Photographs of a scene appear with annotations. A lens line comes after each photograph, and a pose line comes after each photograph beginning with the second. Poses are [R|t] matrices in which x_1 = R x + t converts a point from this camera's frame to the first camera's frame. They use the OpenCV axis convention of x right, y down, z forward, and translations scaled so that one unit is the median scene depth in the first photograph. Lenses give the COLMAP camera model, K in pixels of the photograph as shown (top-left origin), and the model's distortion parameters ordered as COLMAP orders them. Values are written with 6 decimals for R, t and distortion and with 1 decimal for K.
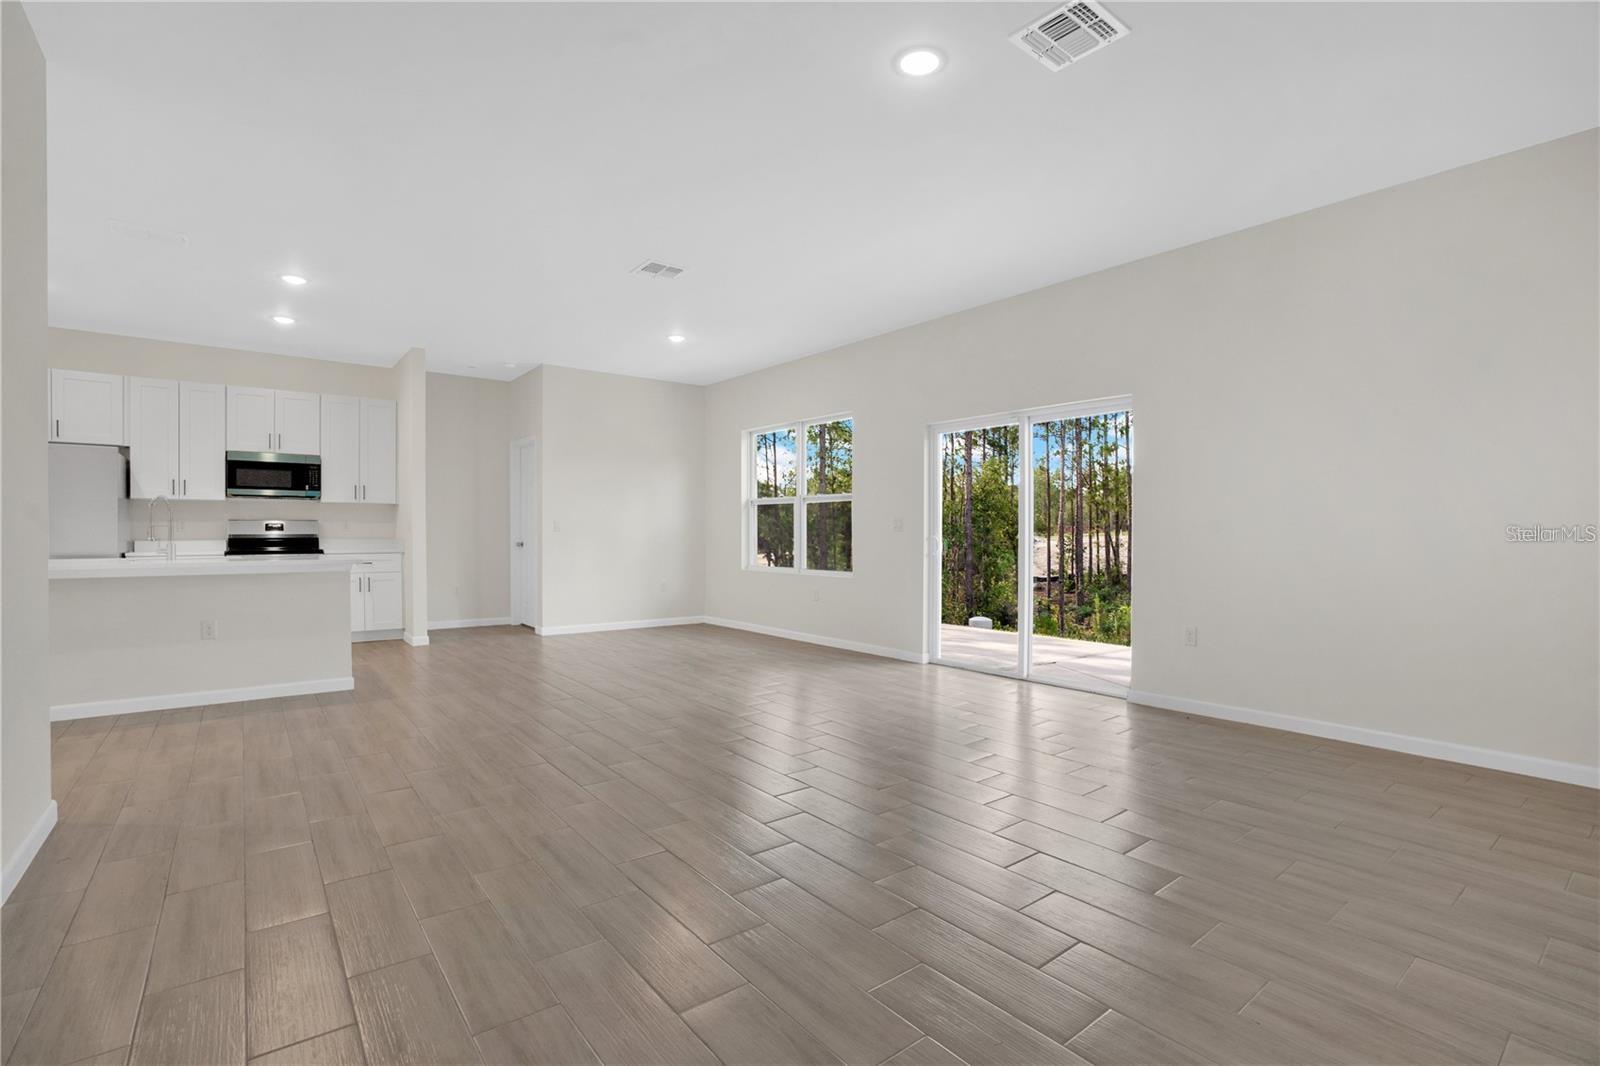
lens RADIAL K [[724.9, 0, 719.6], [0, 724.9, 532.9], [0, 0, 1]] dist [-0.000581, 0.000008]
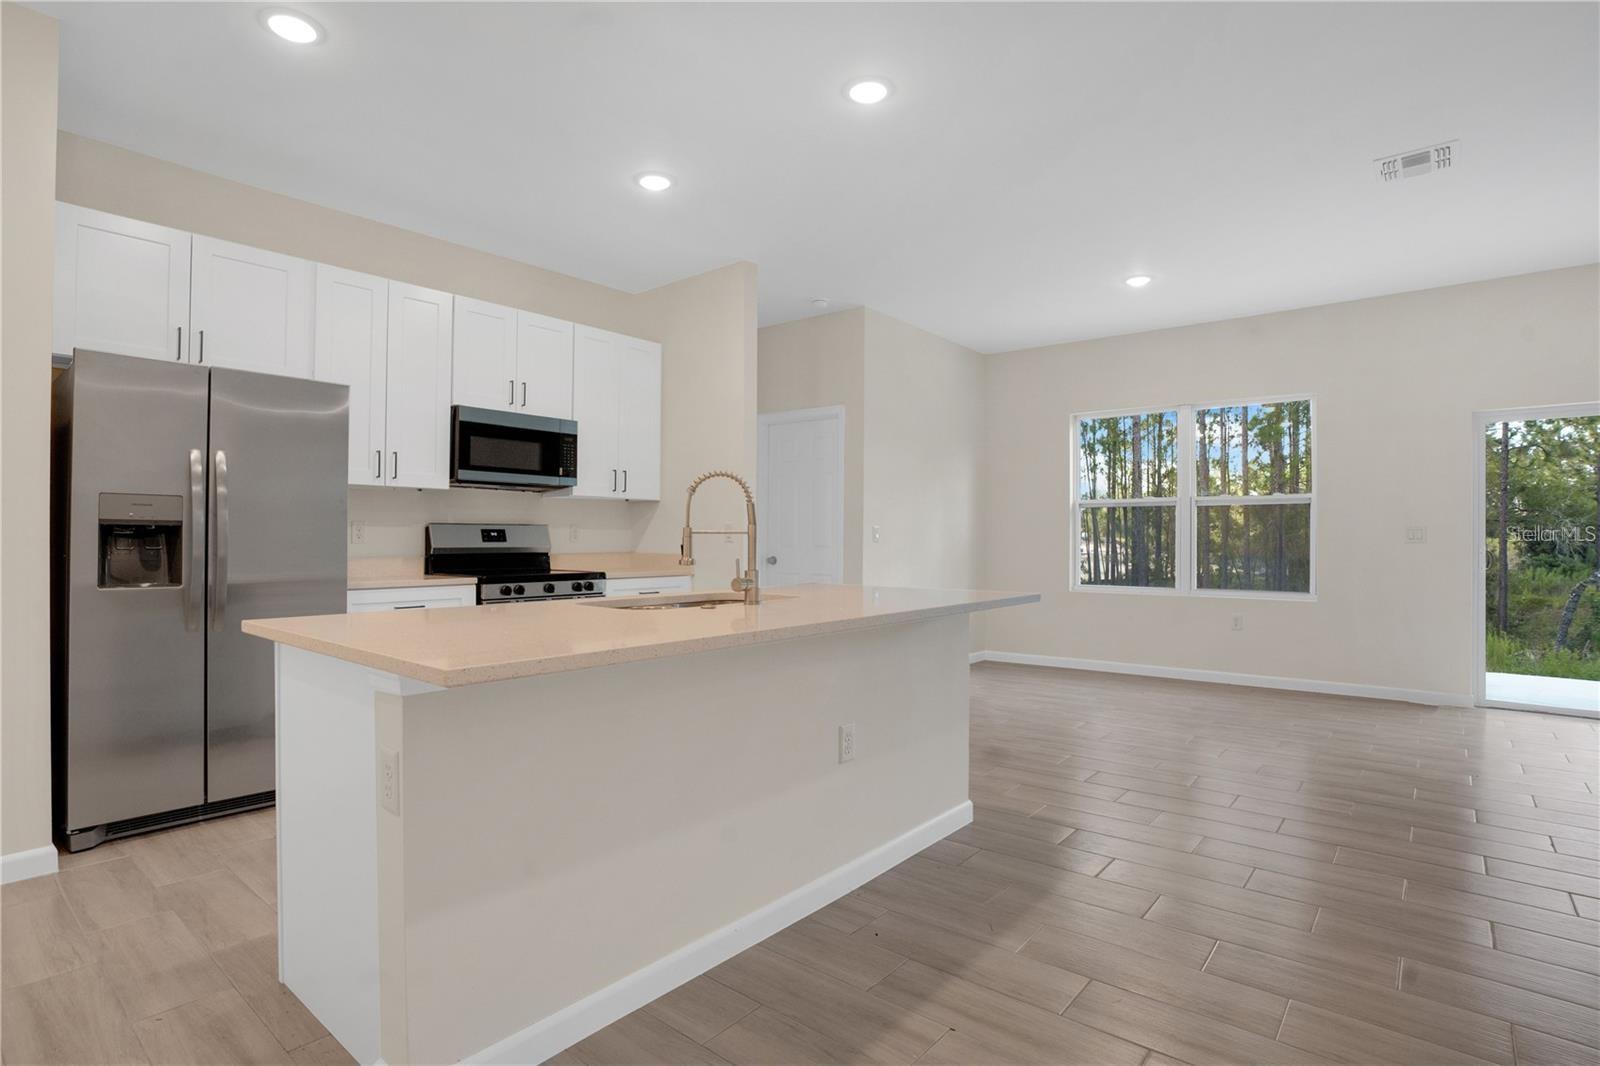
lens RADIAL K [[790.9, 0, 800.0], [0, 790.9, 533.0], [0, 0, 1]] dist [-0.023646, -0.000029]
pose [[0.960475, 0.004522, 0.278330, -0.566169], [-0.002051, 0.999956, -0.009168, -0.004882], [-0.278359, 0.008235, 0.960442, 0.304012]]
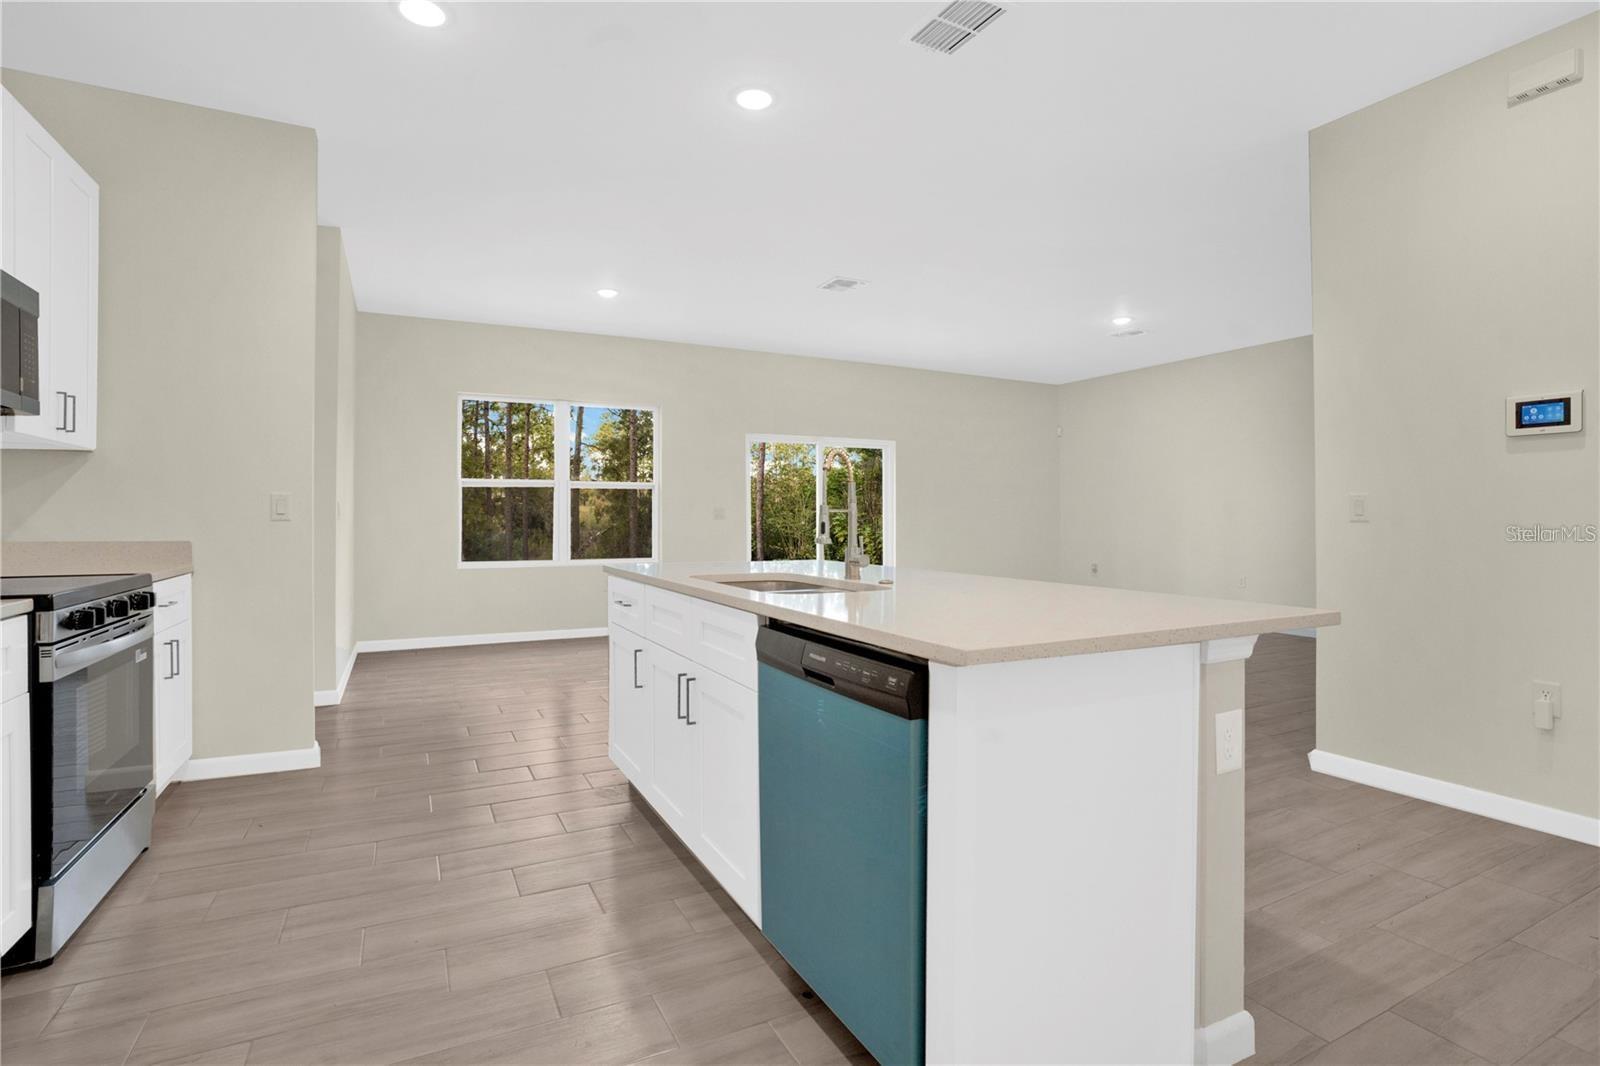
lens RADIAL K [[767.0, 0, 792.6], [0, 767.0, 534.5], [0, 0, 1]] dist [-0.042383, 0.000347]
pose [[0.097972, -0.021623, 0.994954, -0.862167], [0.008066, 0.999748, 0.020933, -0.002349], [-0.995156, 0.005974, 0.098122, 0.645811]]
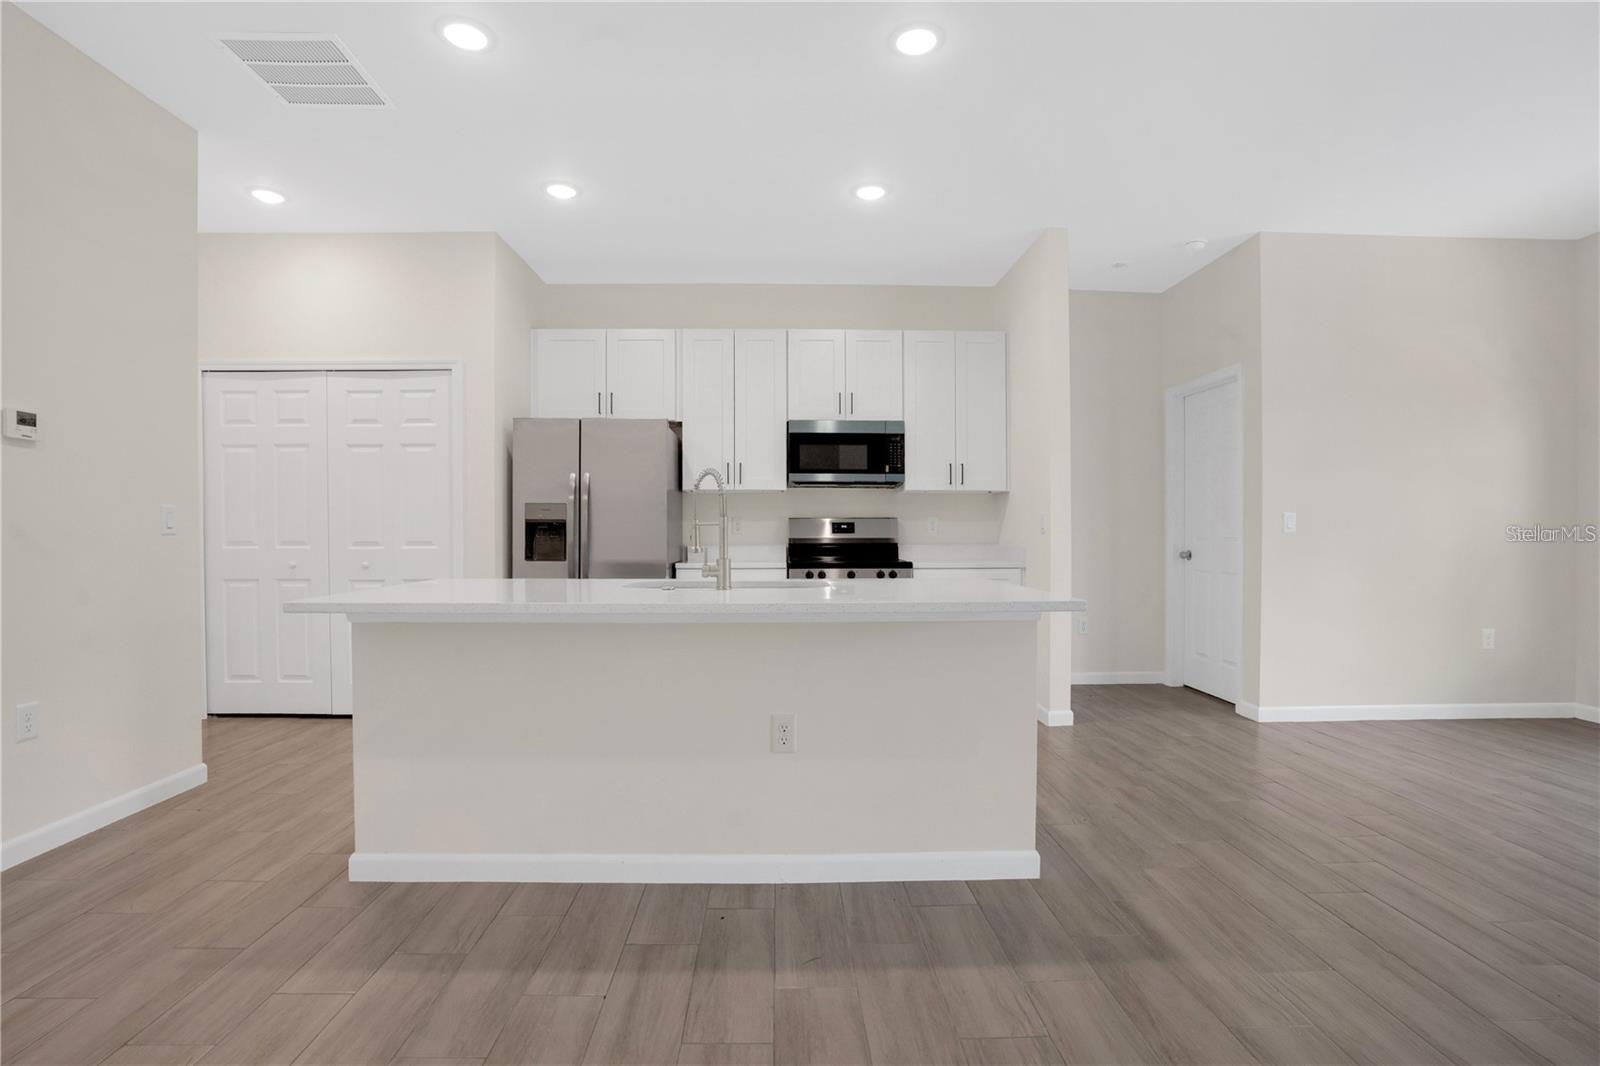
lens RADIAL K [[767.0, 0, 792.6], [0, 767.0, 534.5], [0, 0, 1]] dist [-0.042383, 0.000347]
pose [[0.845203, 0.001775, -0.534442, -0.264688], [-0.000376, 0.999996, 0.002728, -0.003672], [0.534445, -0.002105, 0.845201, 0.353561]]
